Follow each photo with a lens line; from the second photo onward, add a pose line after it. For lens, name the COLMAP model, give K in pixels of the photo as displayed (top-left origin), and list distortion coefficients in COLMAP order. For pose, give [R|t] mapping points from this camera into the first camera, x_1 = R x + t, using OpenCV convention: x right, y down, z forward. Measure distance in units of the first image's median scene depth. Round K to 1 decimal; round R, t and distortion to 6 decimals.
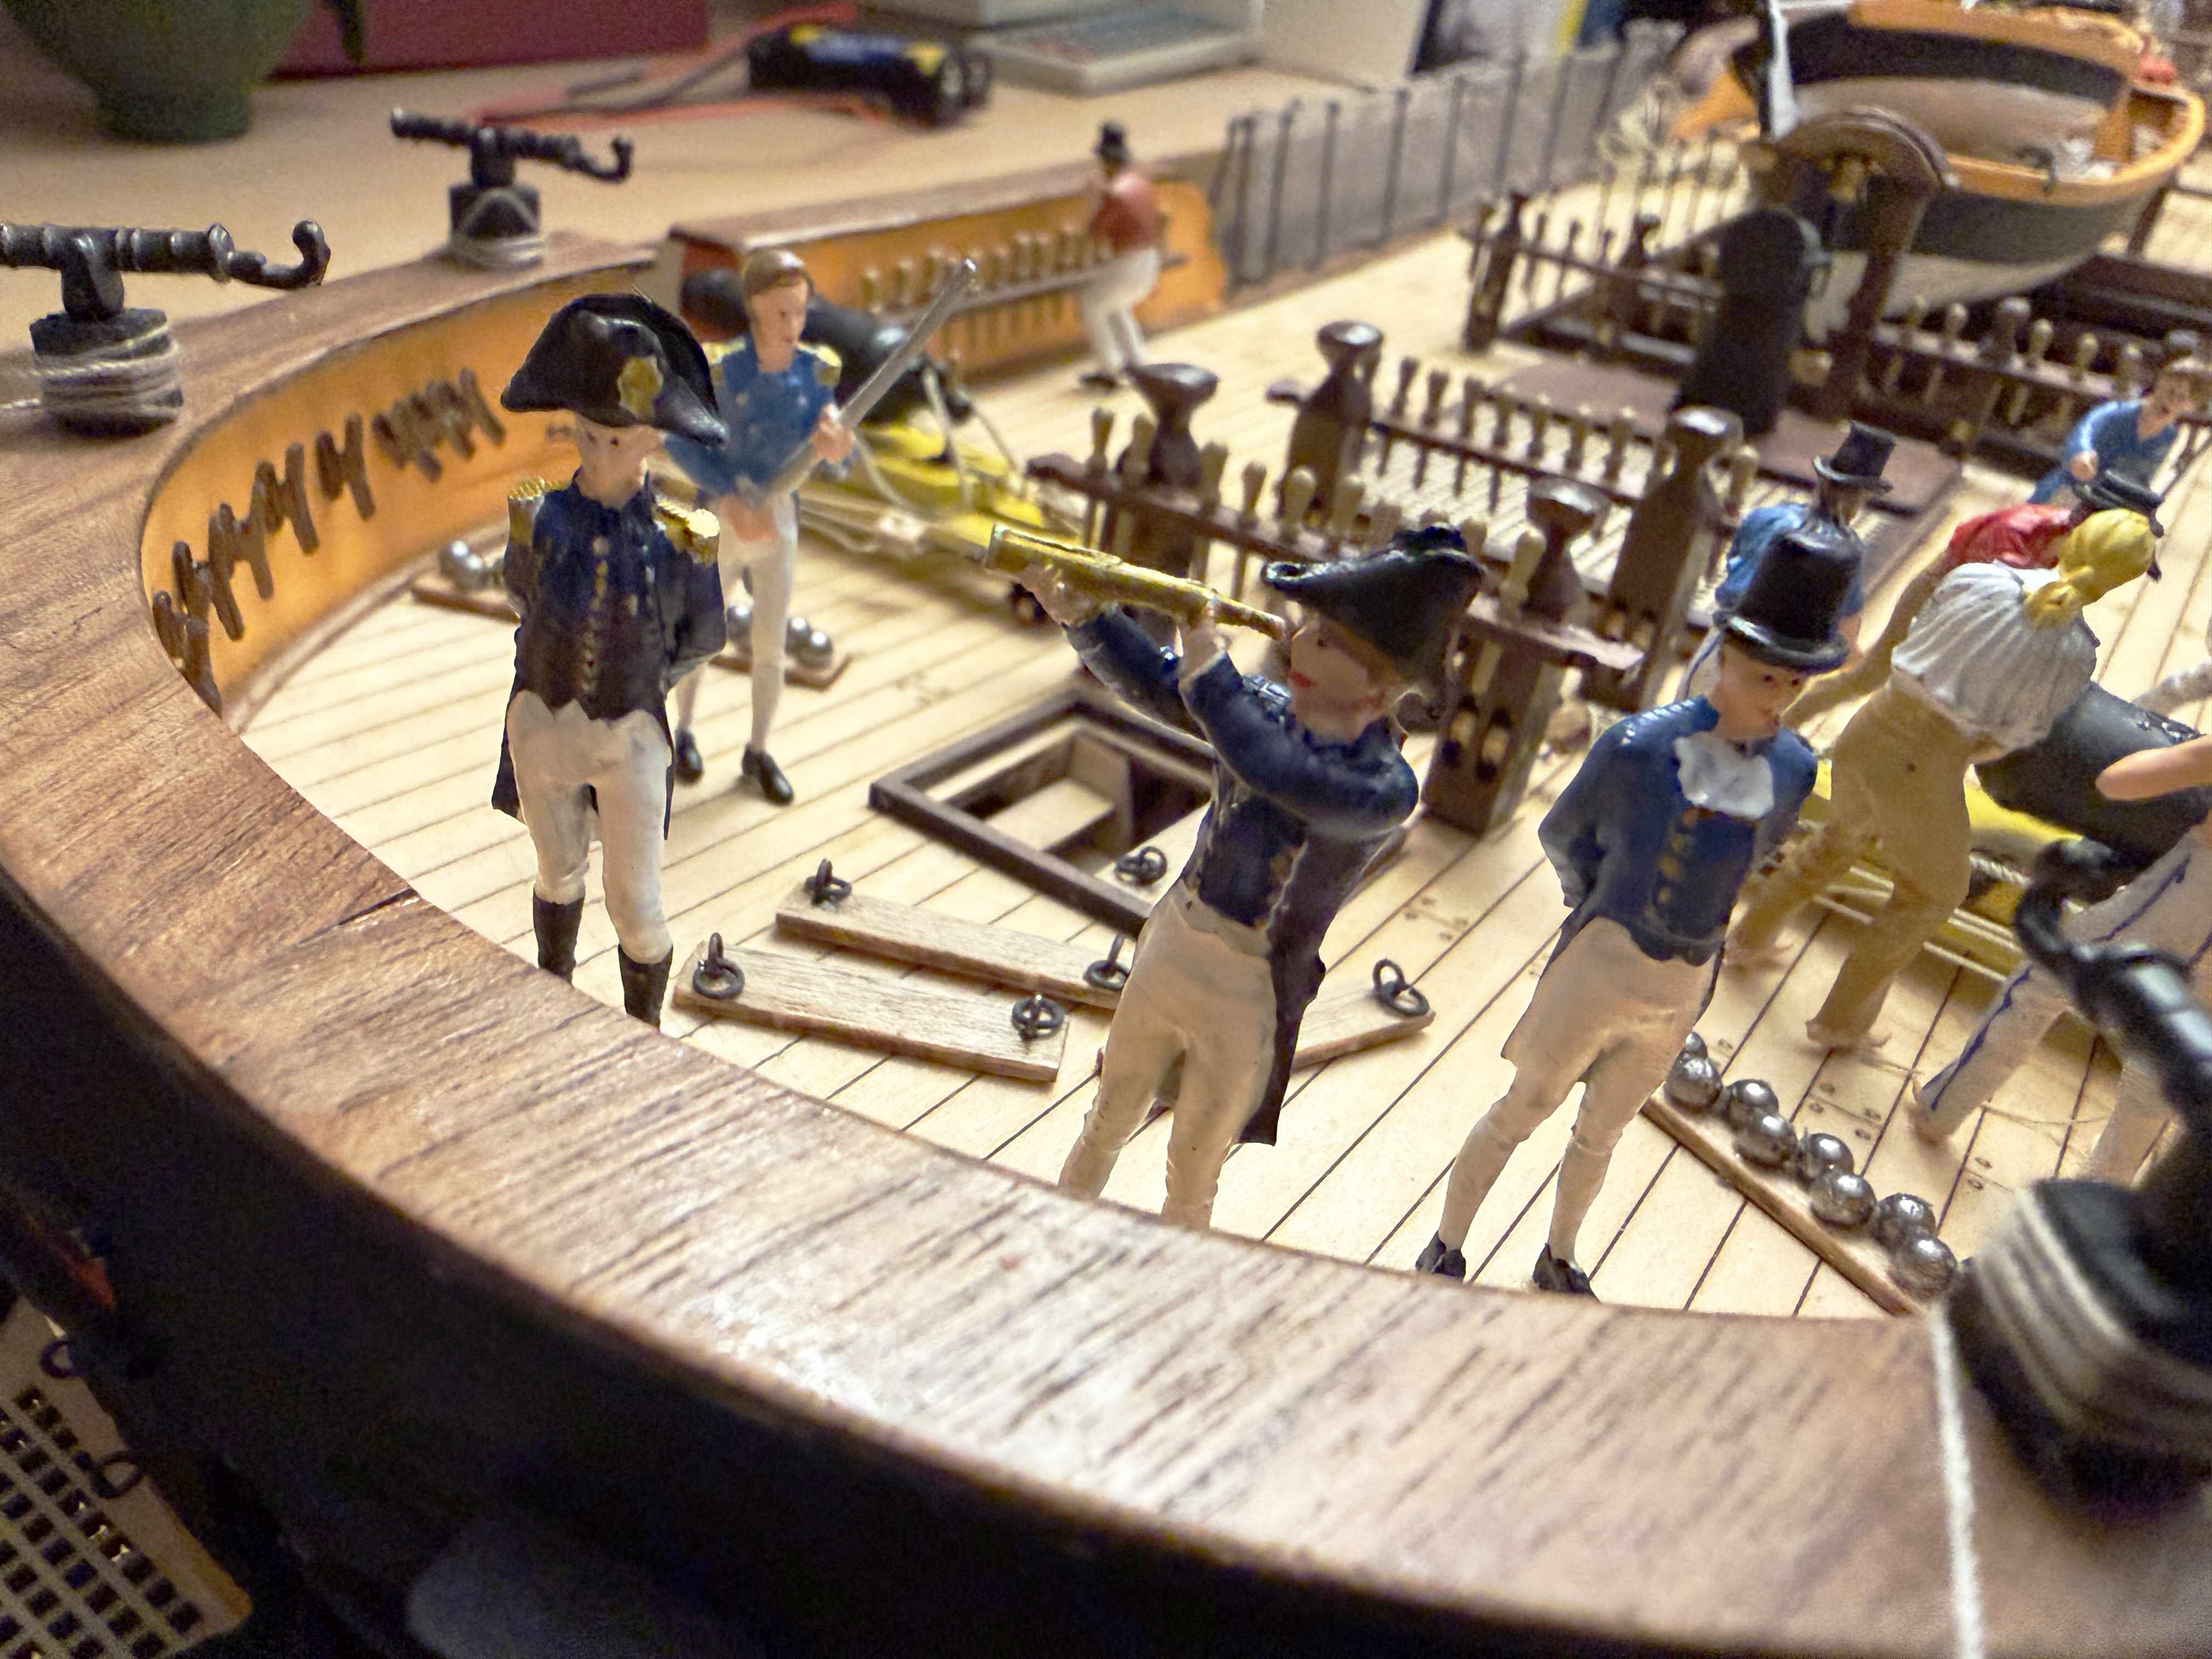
lens RADIAL K [[1699.0, 0, 910.4], [0, 1699.0, 824.2], [0, 0, 1]] dist [0.011062, 0.001775]
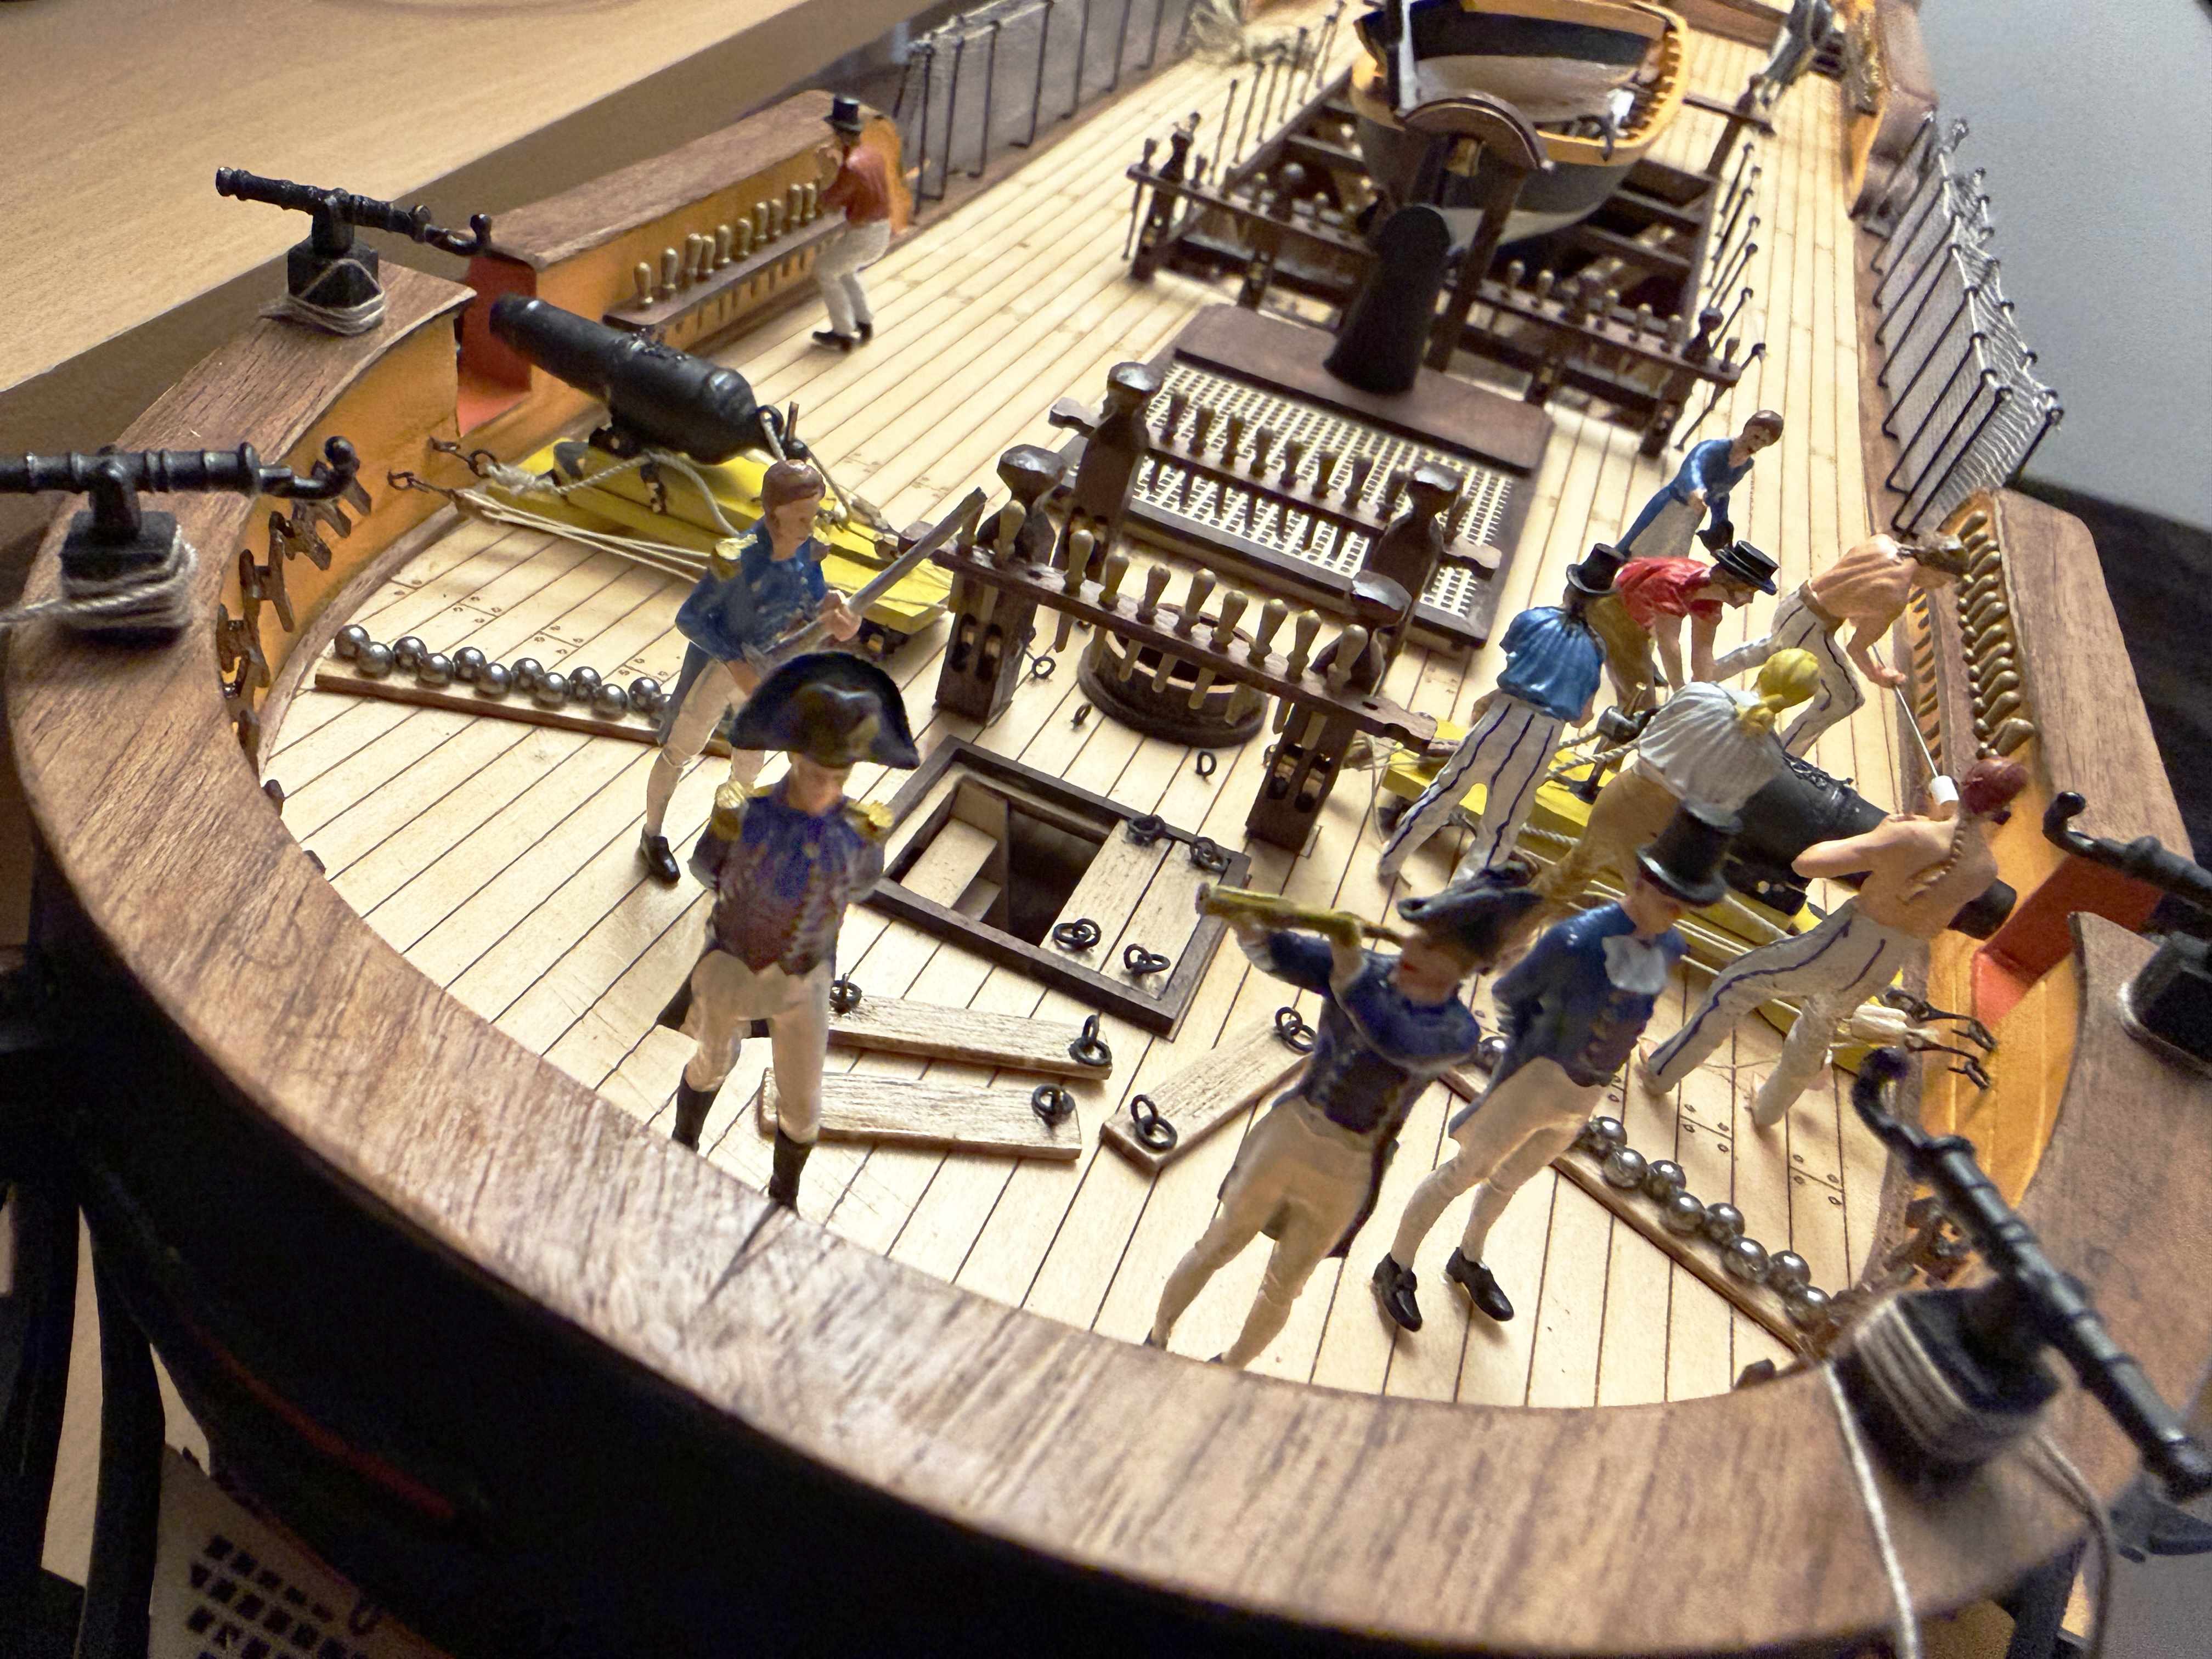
lens RADIAL K [[1699.0, 0, 910.4], [0, 1699.0, 824.2], [0, 0, 1]] dist [0.011062, 0.001775]
pose [[0.962963, -0.086194, 0.255485, -0.316577], [0.049880, 0.988120, 0.145362, -0.266026], [-0.264979, -0.127235, 0.955823, -0.121159]]
